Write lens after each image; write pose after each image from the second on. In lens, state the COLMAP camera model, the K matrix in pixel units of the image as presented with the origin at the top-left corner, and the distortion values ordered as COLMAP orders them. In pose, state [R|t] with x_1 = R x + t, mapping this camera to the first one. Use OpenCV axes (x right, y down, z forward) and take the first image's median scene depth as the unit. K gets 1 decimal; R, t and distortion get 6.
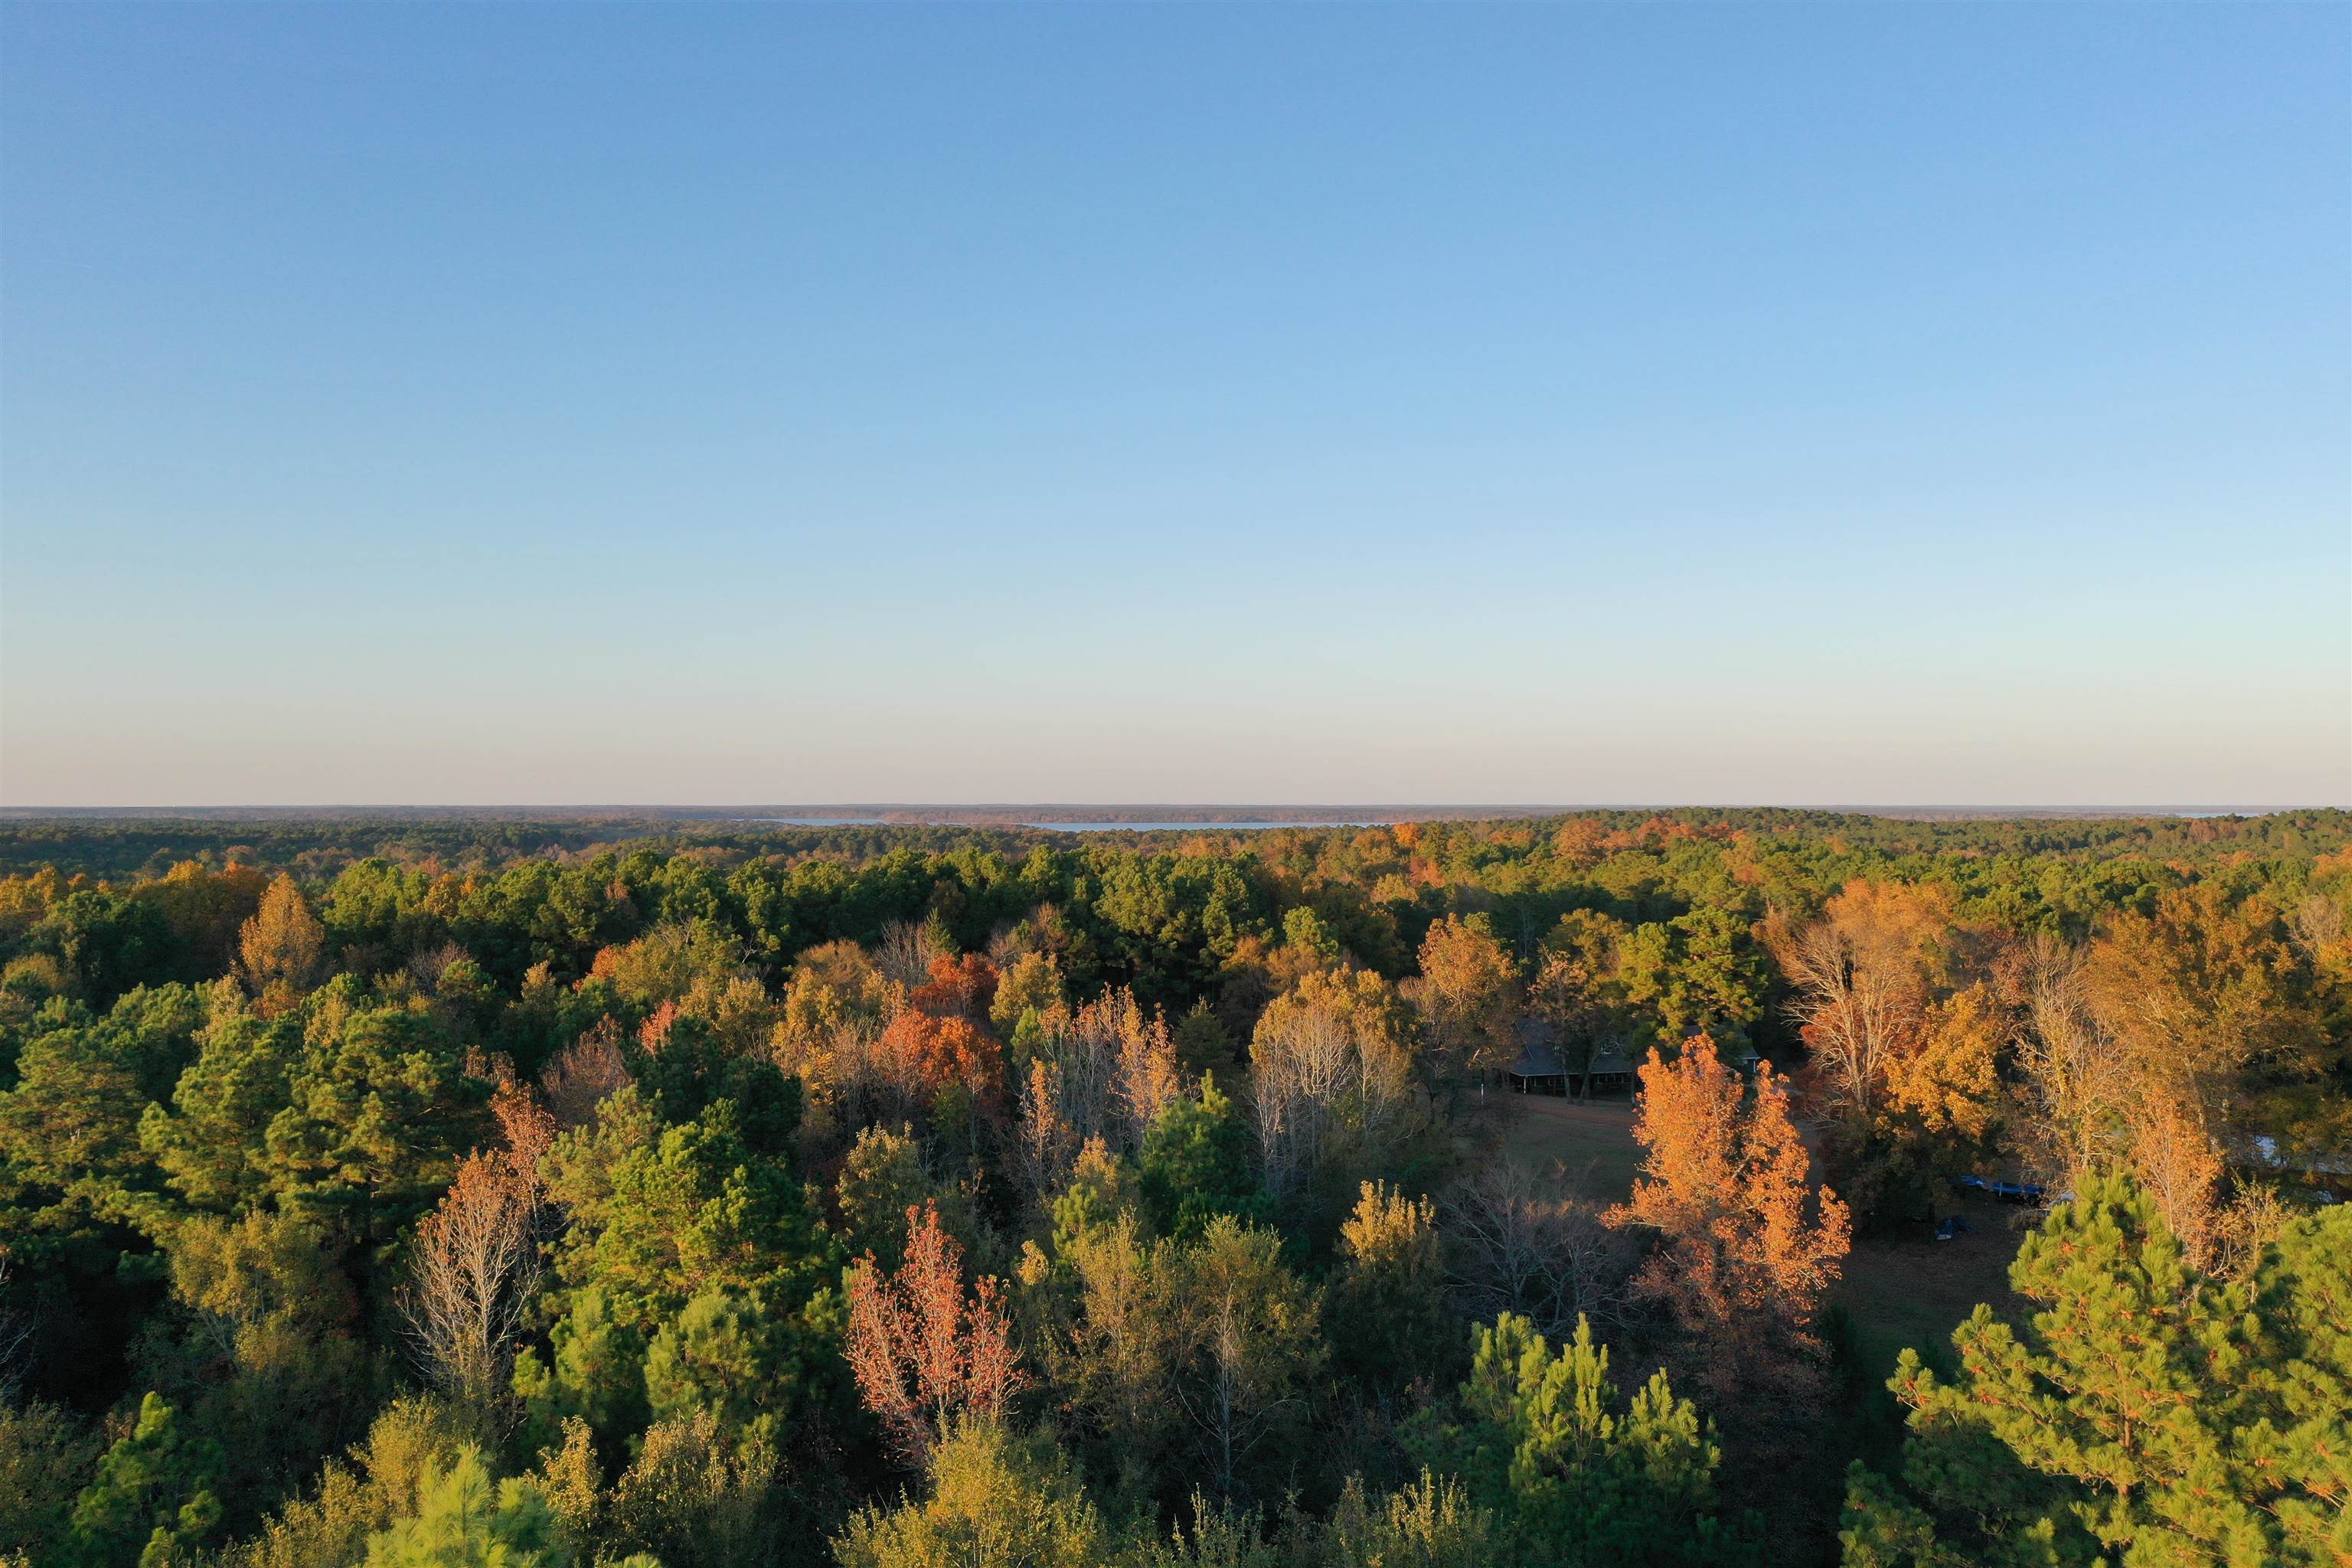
lens RADIAL K [[1854.9, 0, 1172.9], [0, 1854.9, 778.8], [0, 0, 1]] dist [0.010577, -0.001439]
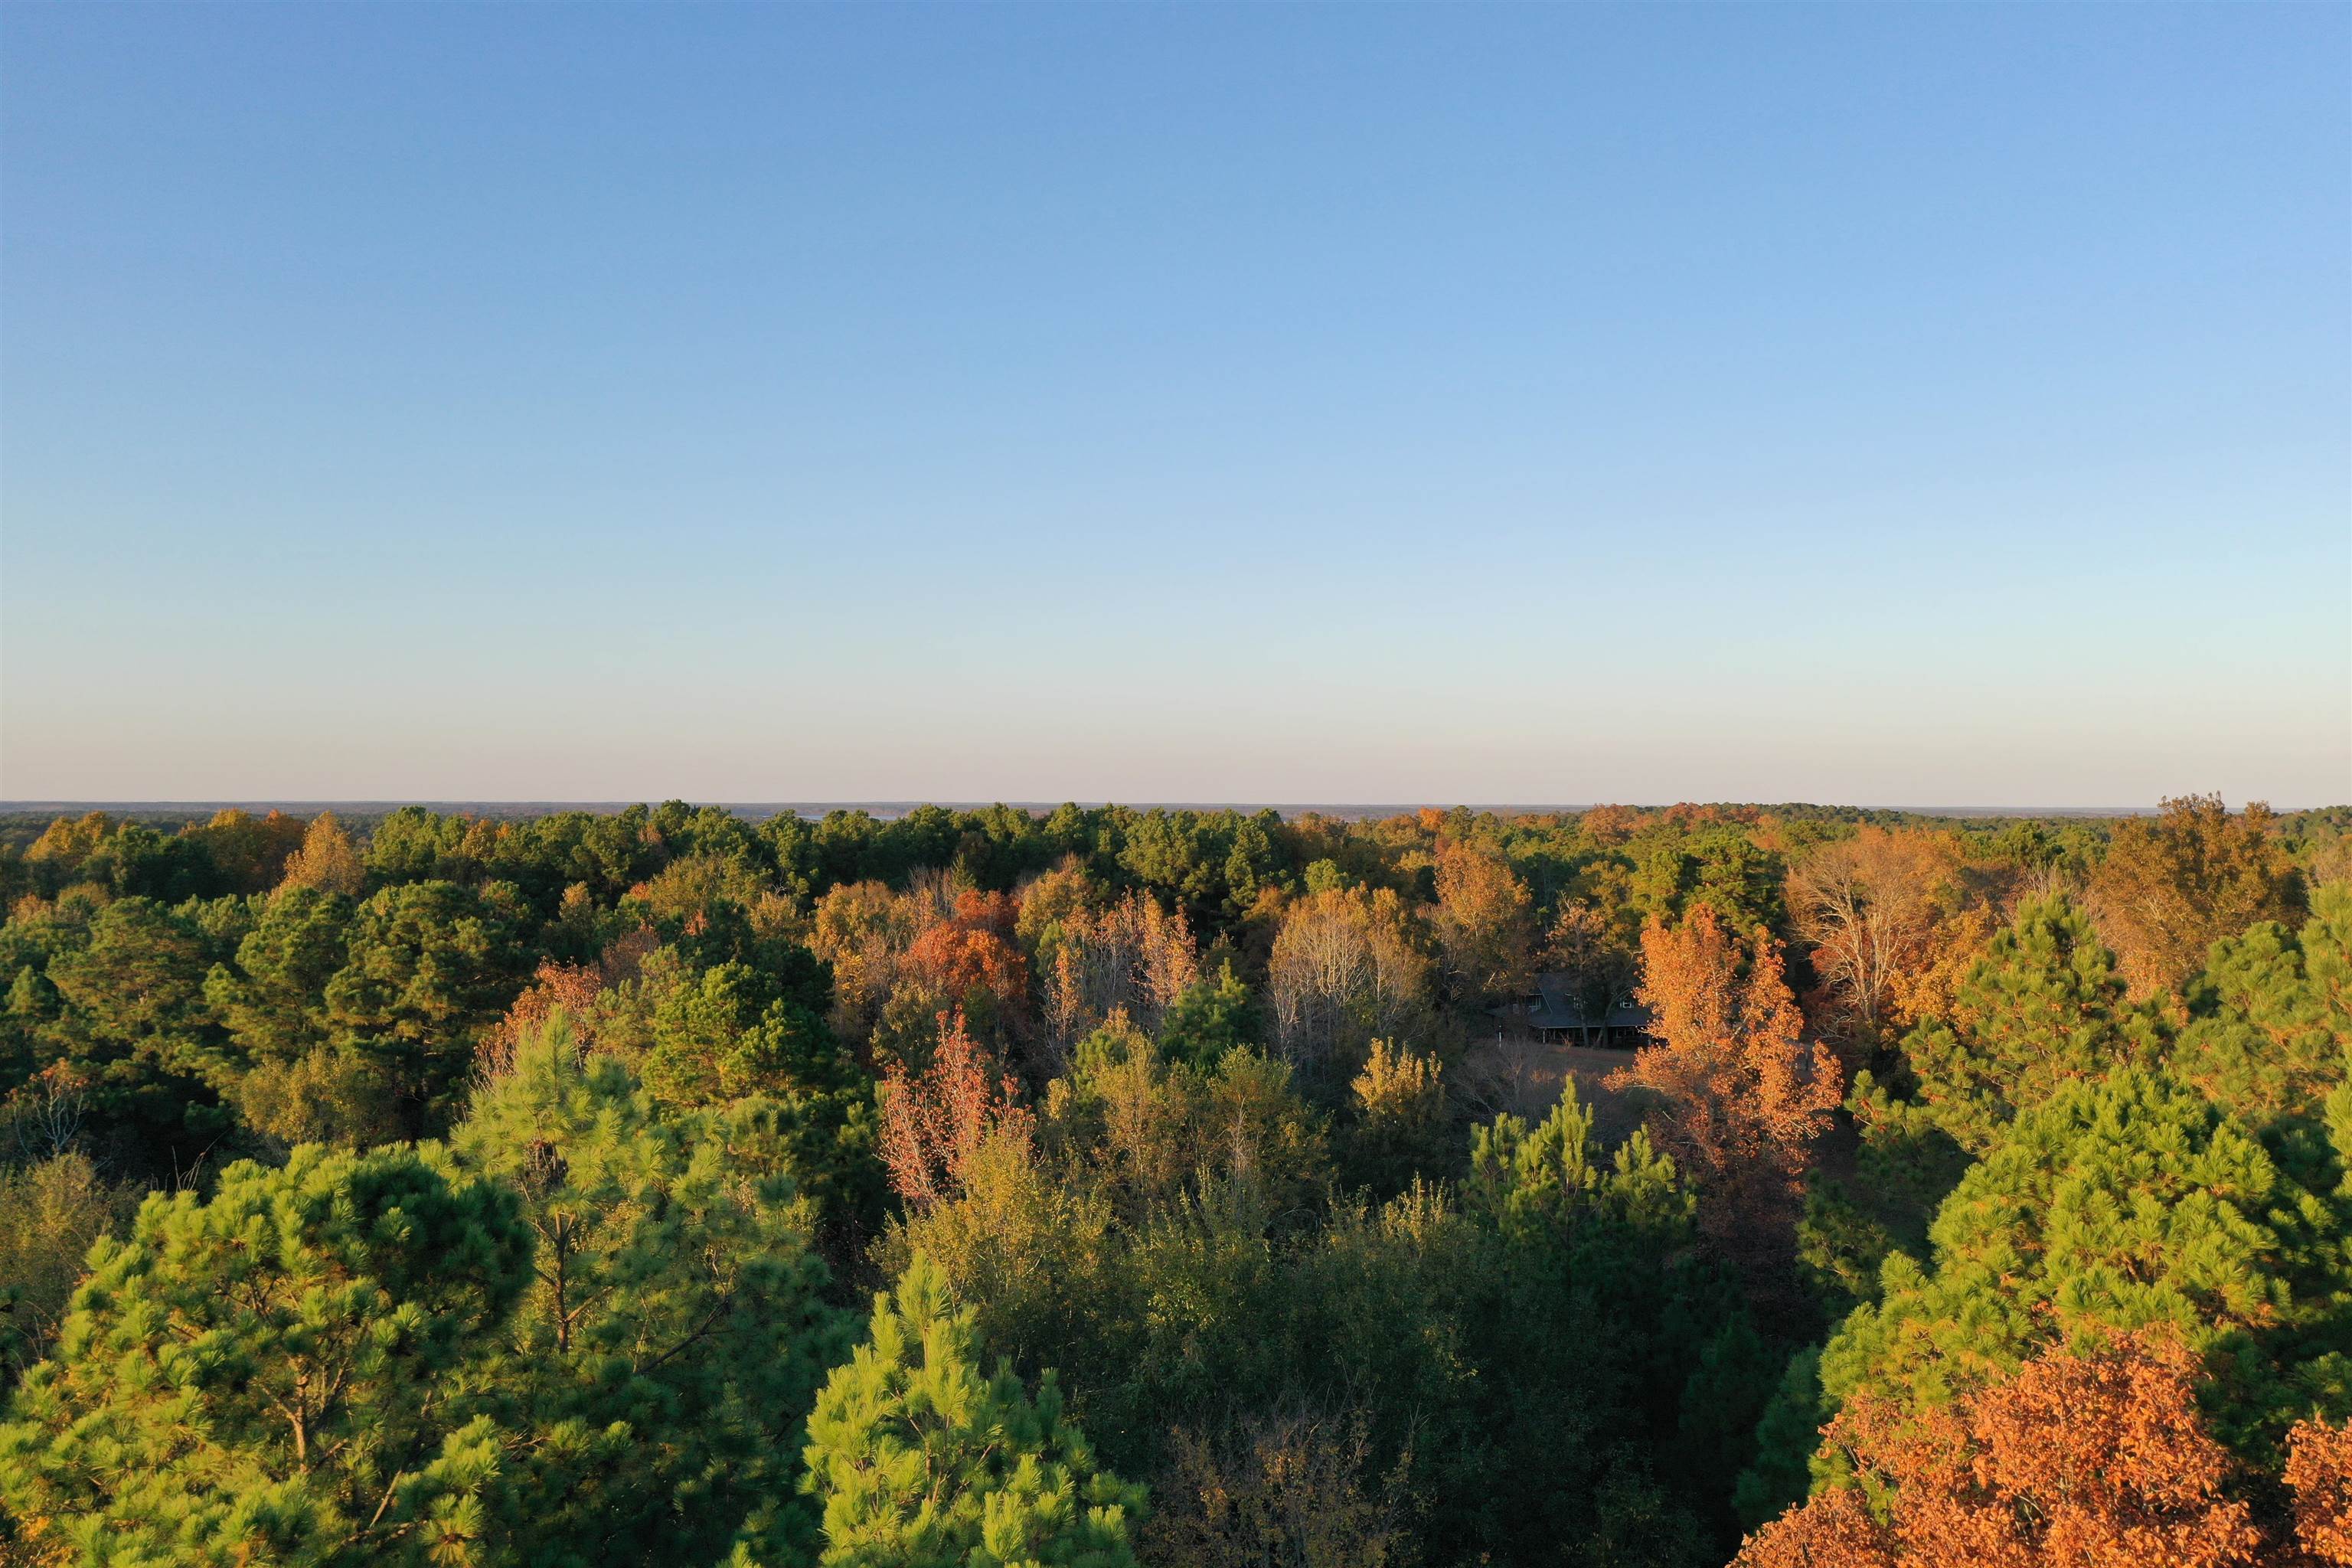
lens RADIAL K [[1862.3, 0, 1173.5], [0, 1862.3, 778.9], [0, 0, 1]] dist [0.006275, 0.002094]
pose [[0.999904, 0.002937, -0.013506, 0.002847], [-0.002934, 0.999996, 0.000264, 0.046574], [0.013507, -0.000224, 0.999909, -0.029500]]
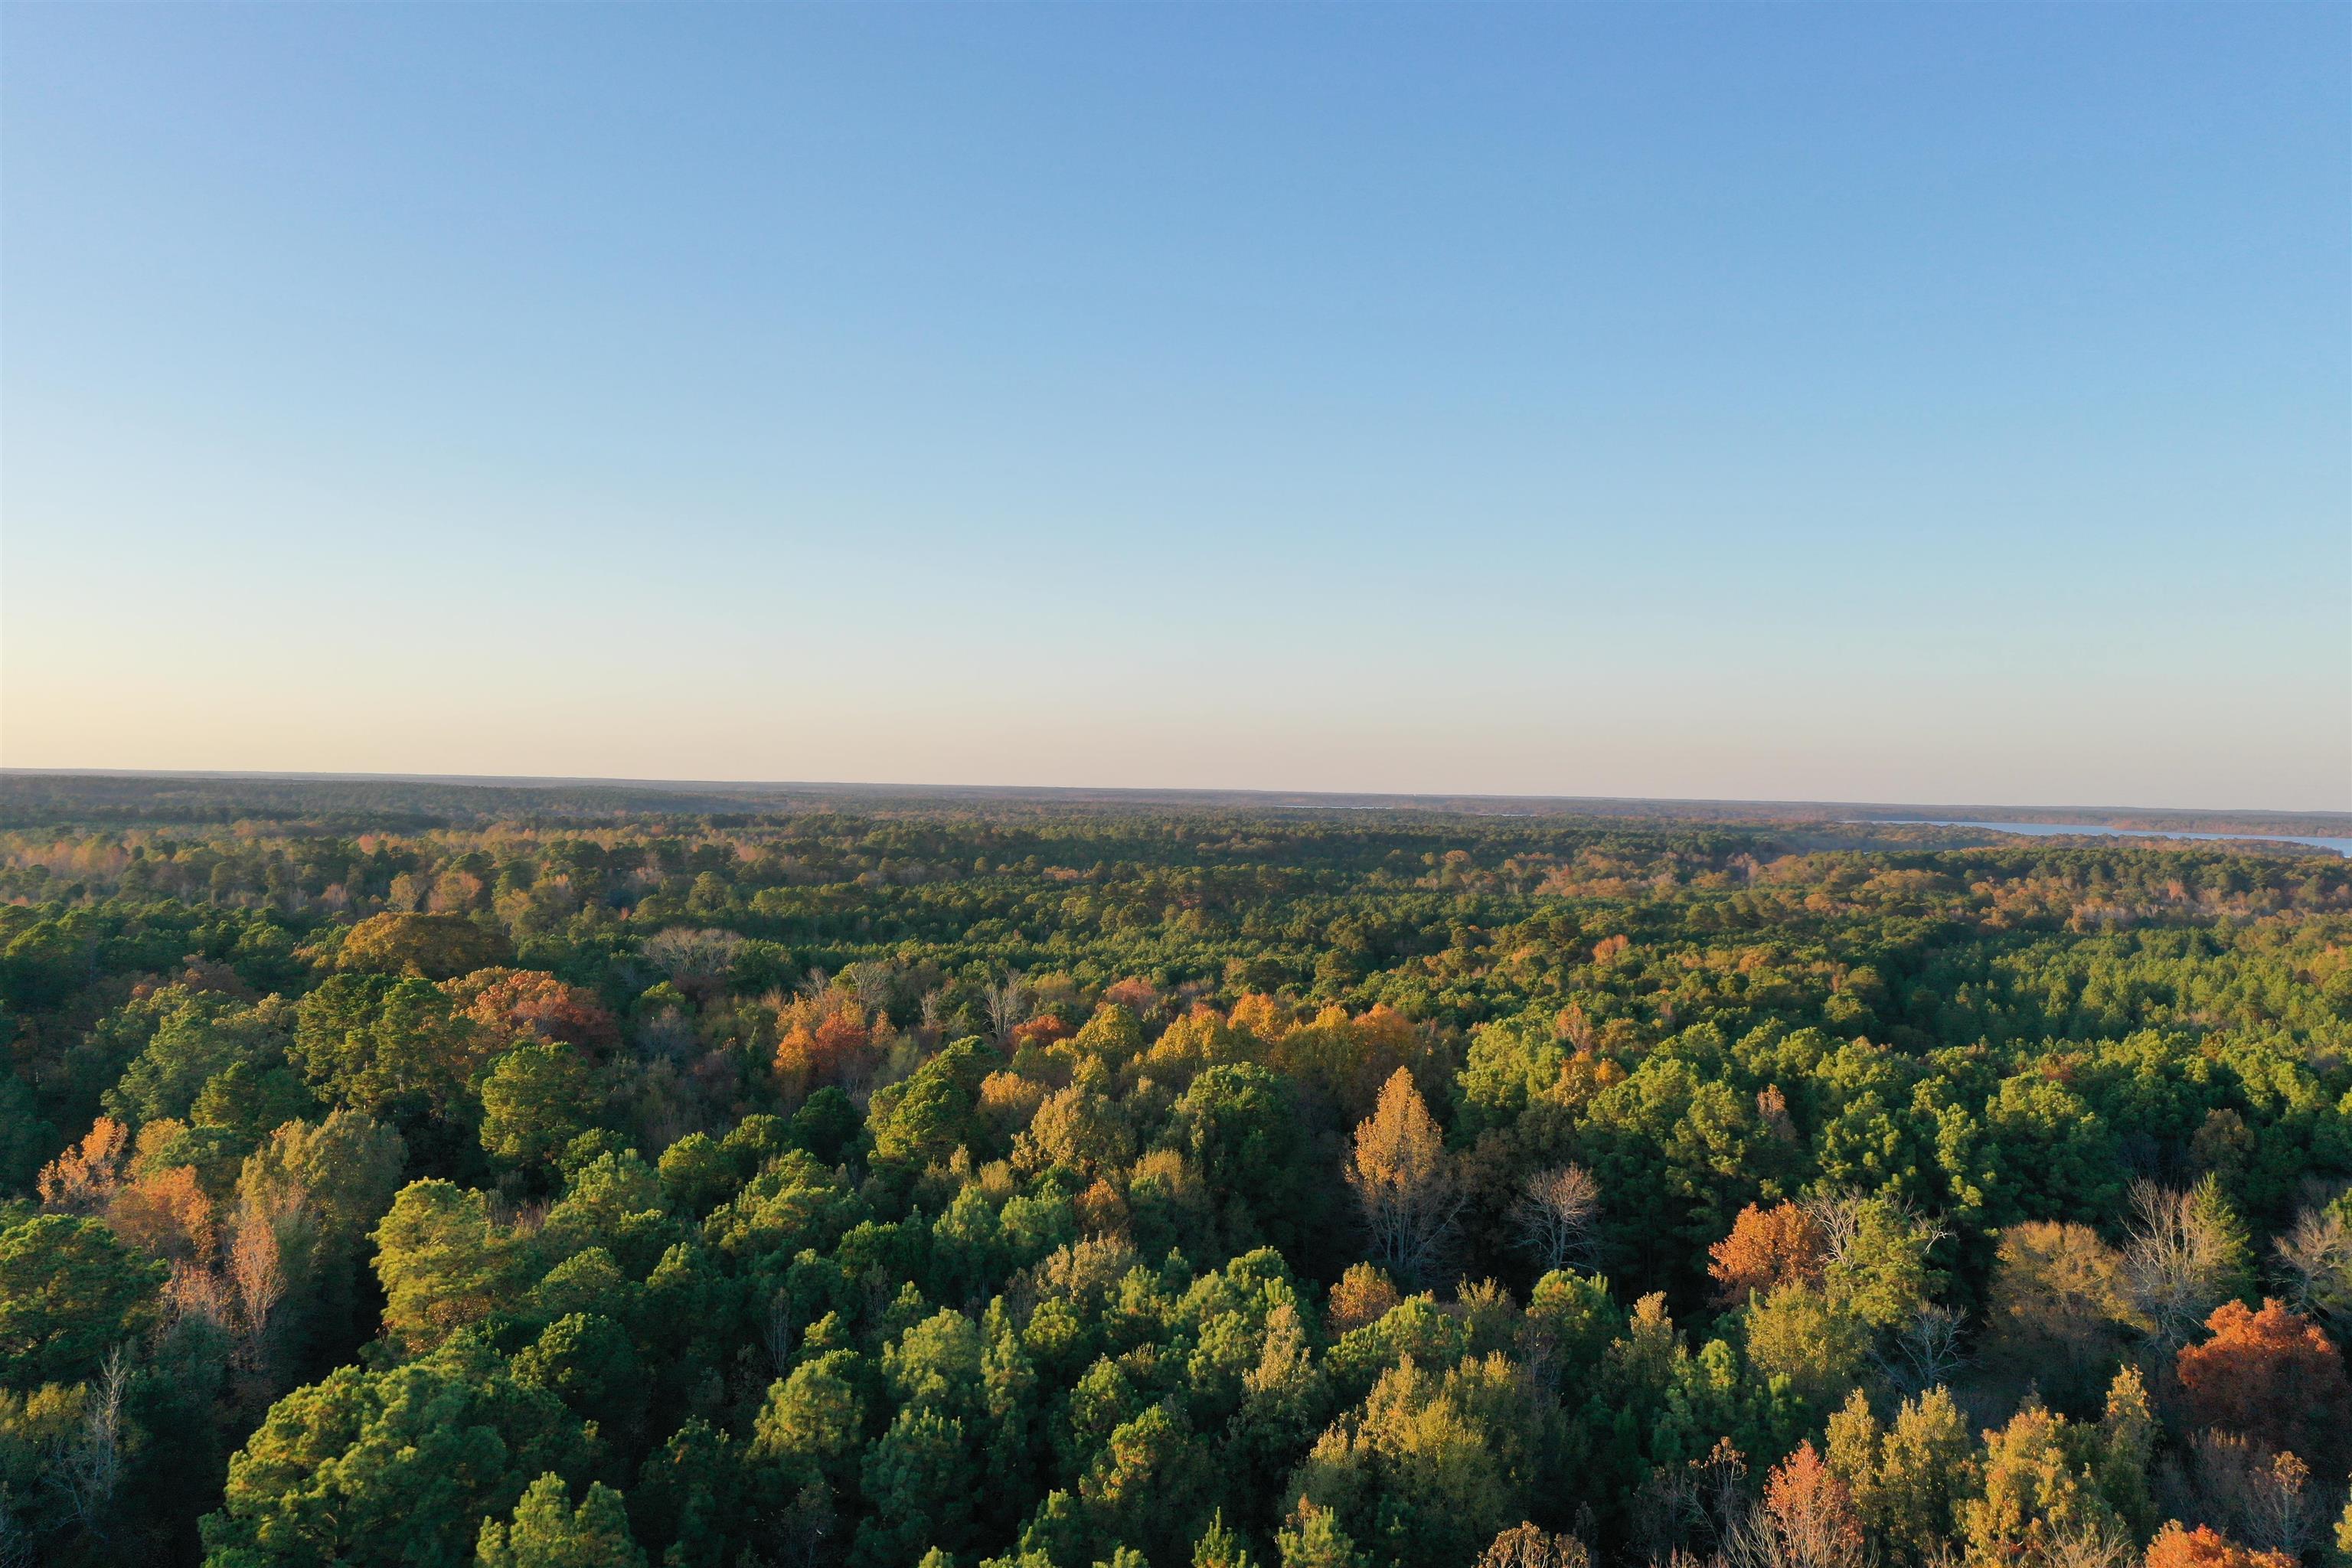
lens RADIAL K [[1849.5, 0, 1176.0], [0, 1849.5, 784.0], [0, 0, 1]] dist [0.005971, 0.004429]
pose [[0.812449, 0.016369, -0.582803, -0.060801], [-0.012647, 0.999865, 0.010453, -0.140900], [0.582896, -0.001122, 0.812546, 0.288912]]
